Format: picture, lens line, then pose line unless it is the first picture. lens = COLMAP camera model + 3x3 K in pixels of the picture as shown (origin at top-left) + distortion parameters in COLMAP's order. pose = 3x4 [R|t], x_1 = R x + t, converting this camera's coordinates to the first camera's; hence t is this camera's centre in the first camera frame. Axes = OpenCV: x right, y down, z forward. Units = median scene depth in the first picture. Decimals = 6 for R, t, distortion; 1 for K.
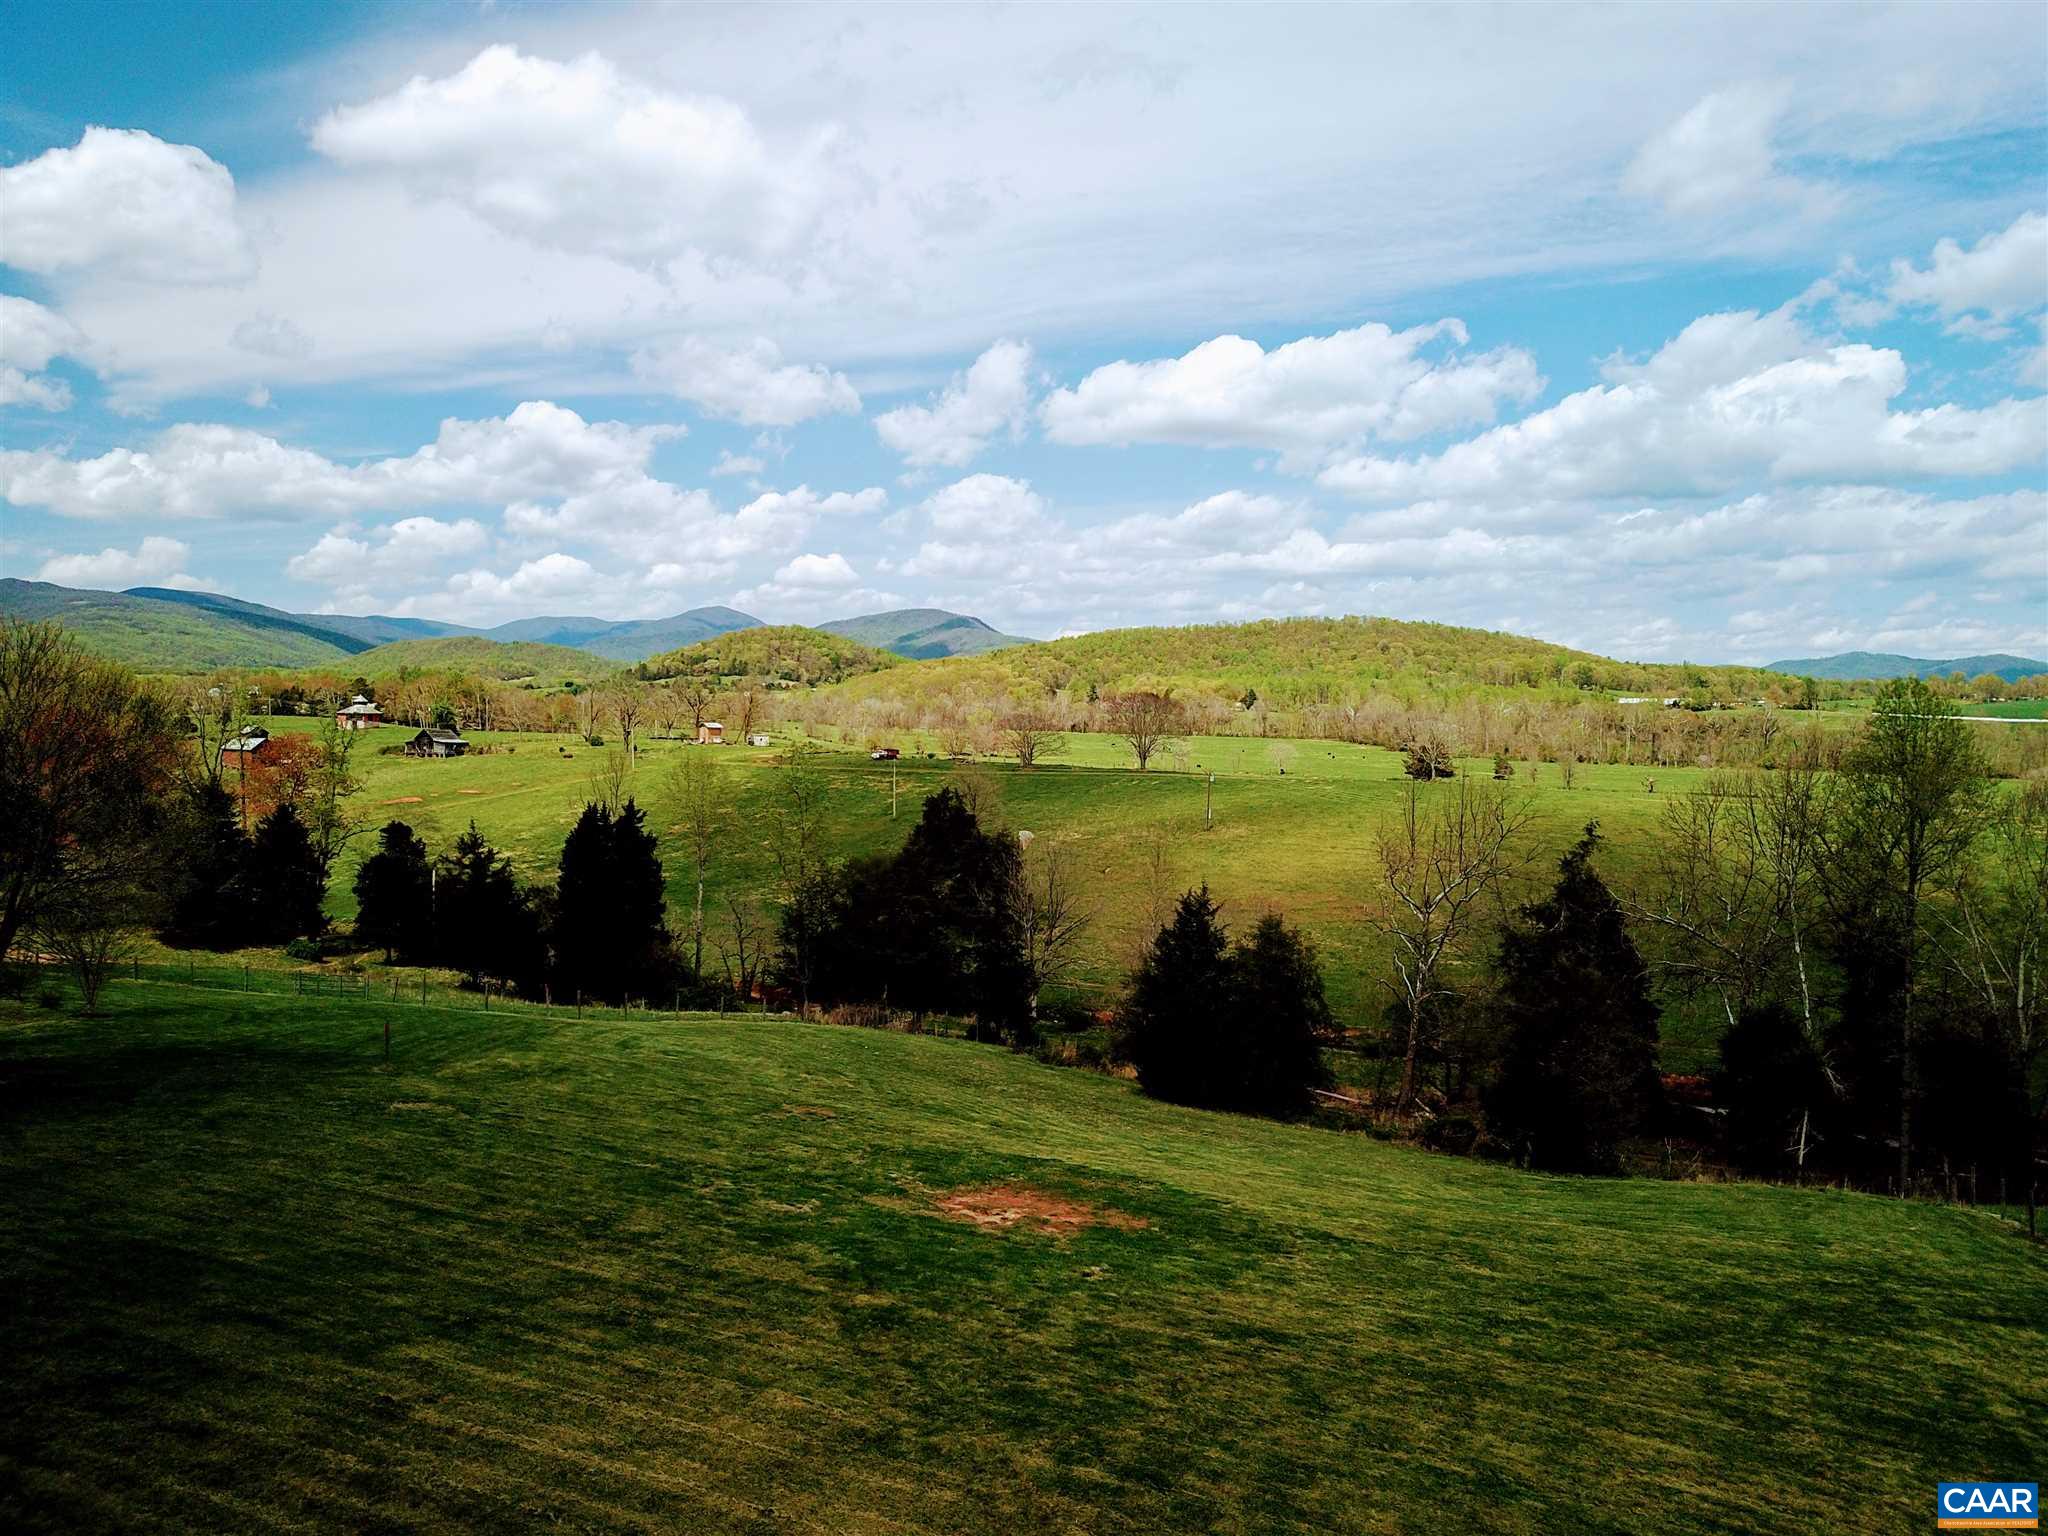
lens RADIAL K [[1558.1, 0, 1022.8], [0, 1558.1, 755.2], [0, 0, 1]] dist [0.021685, -0.015068]
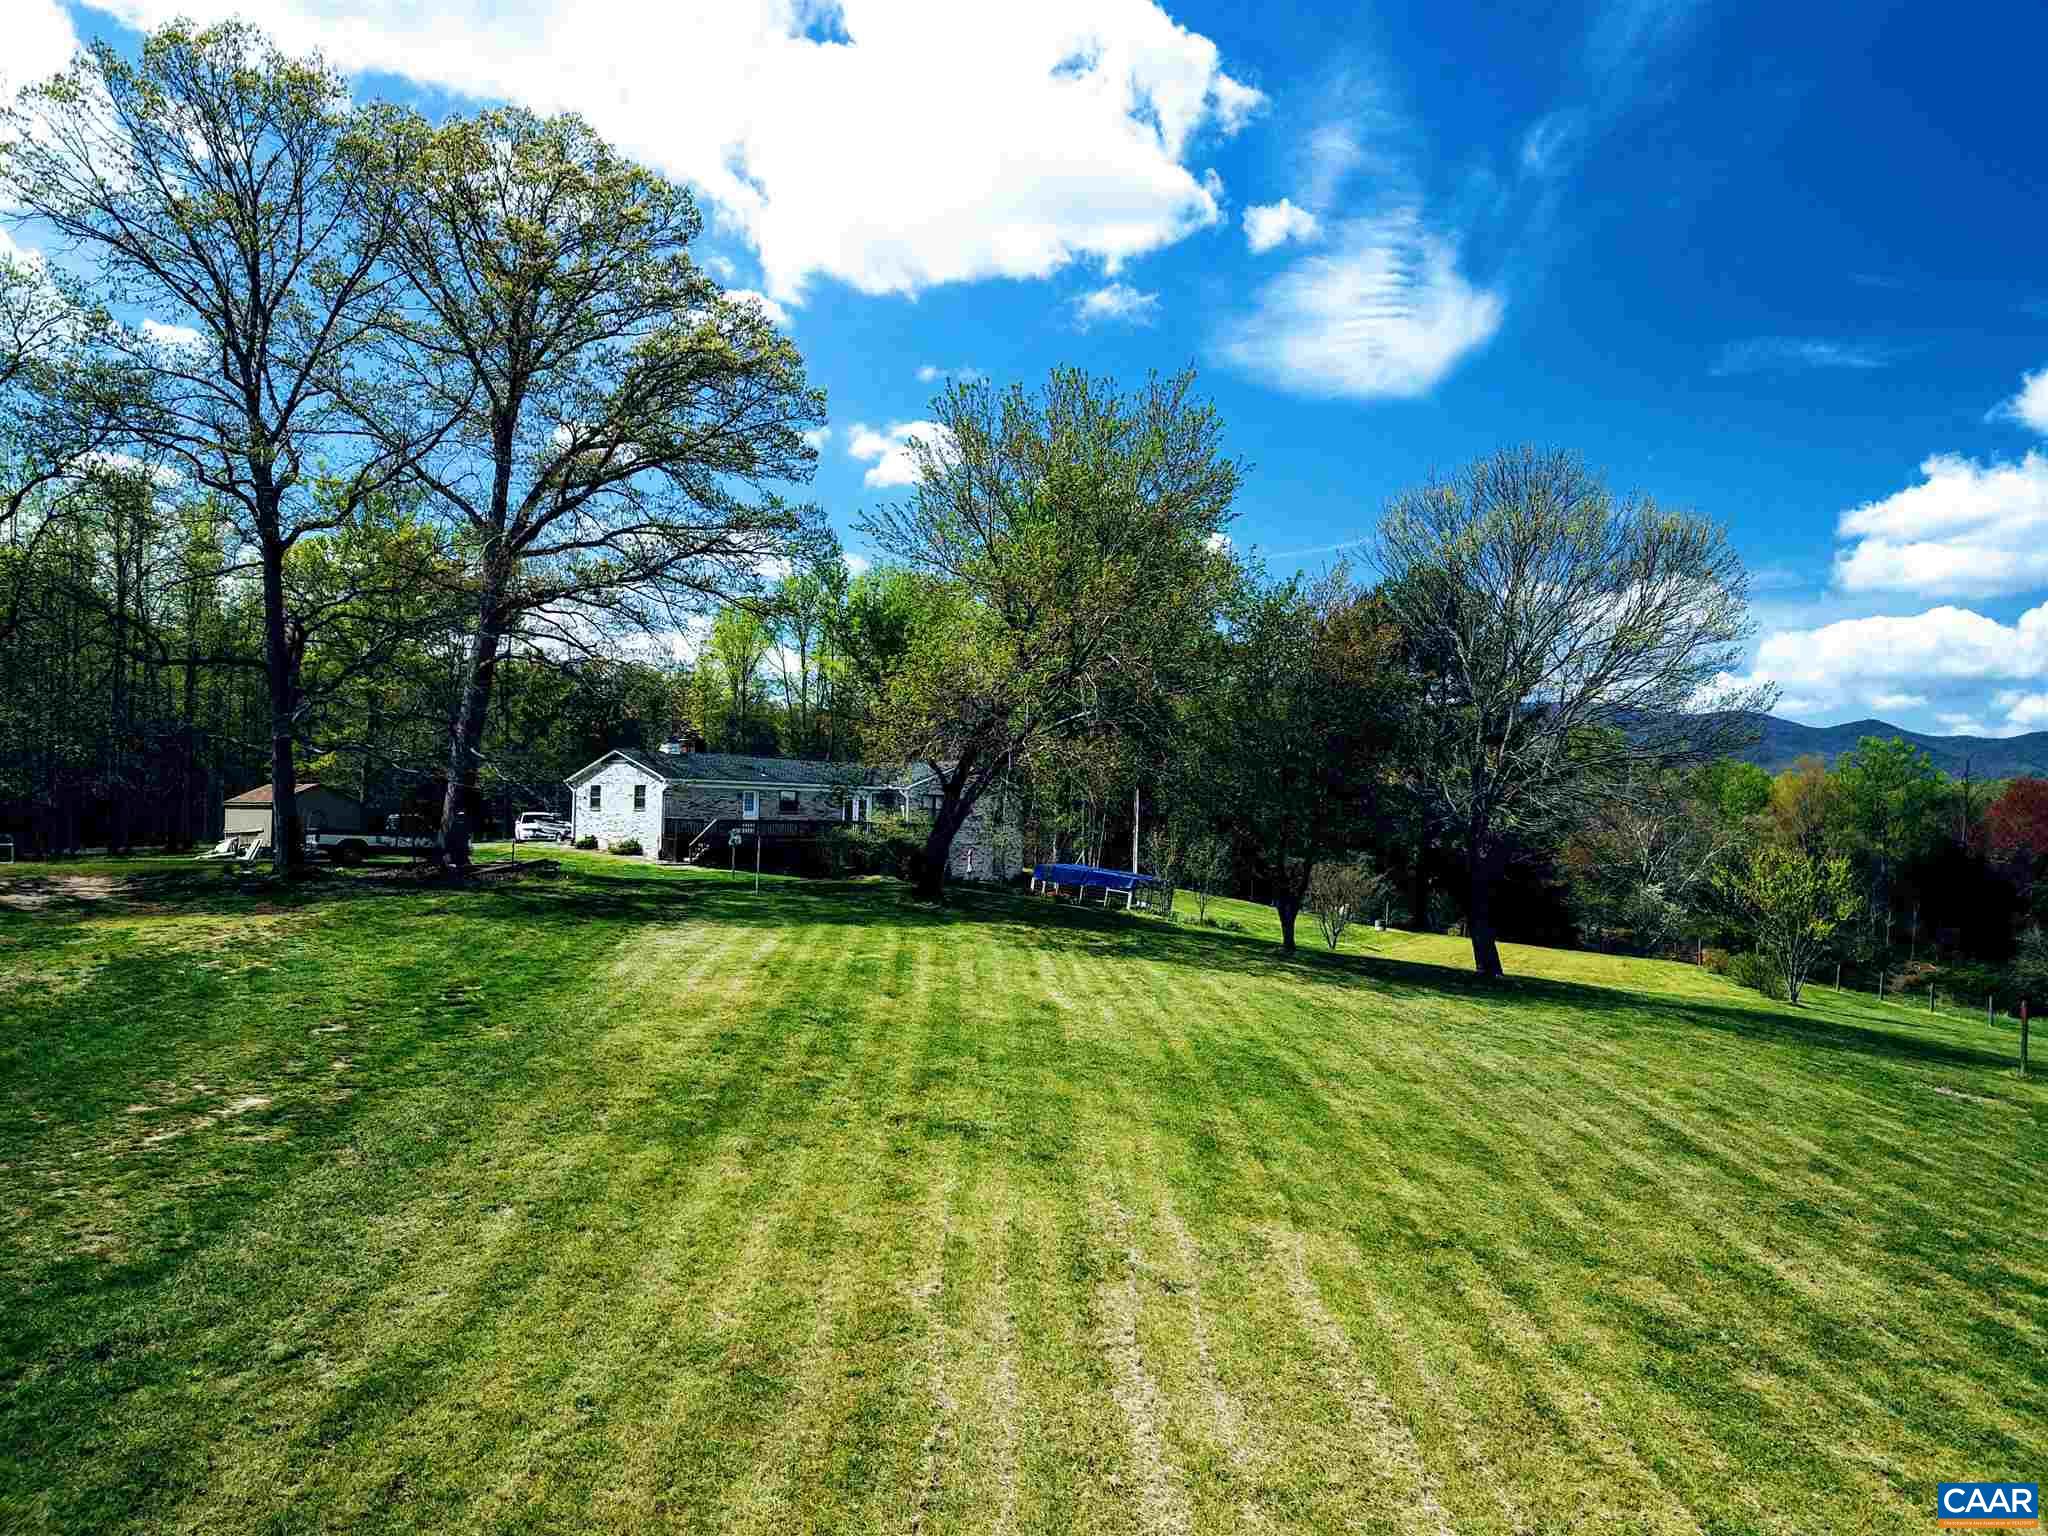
lens RADIAL K [[1558.1, 0, 1009.3], [0, 1558.1, 771.8], [0, 0, 1]] dist [0.021685, -0.015068]
pose [[0.368534, -0.024294, -0.929297, 0.092914], [-0.051879, 0.997563, -0.046652, 0.235473], [0.928165, 0.065404, 0.366376, 0.661835]]
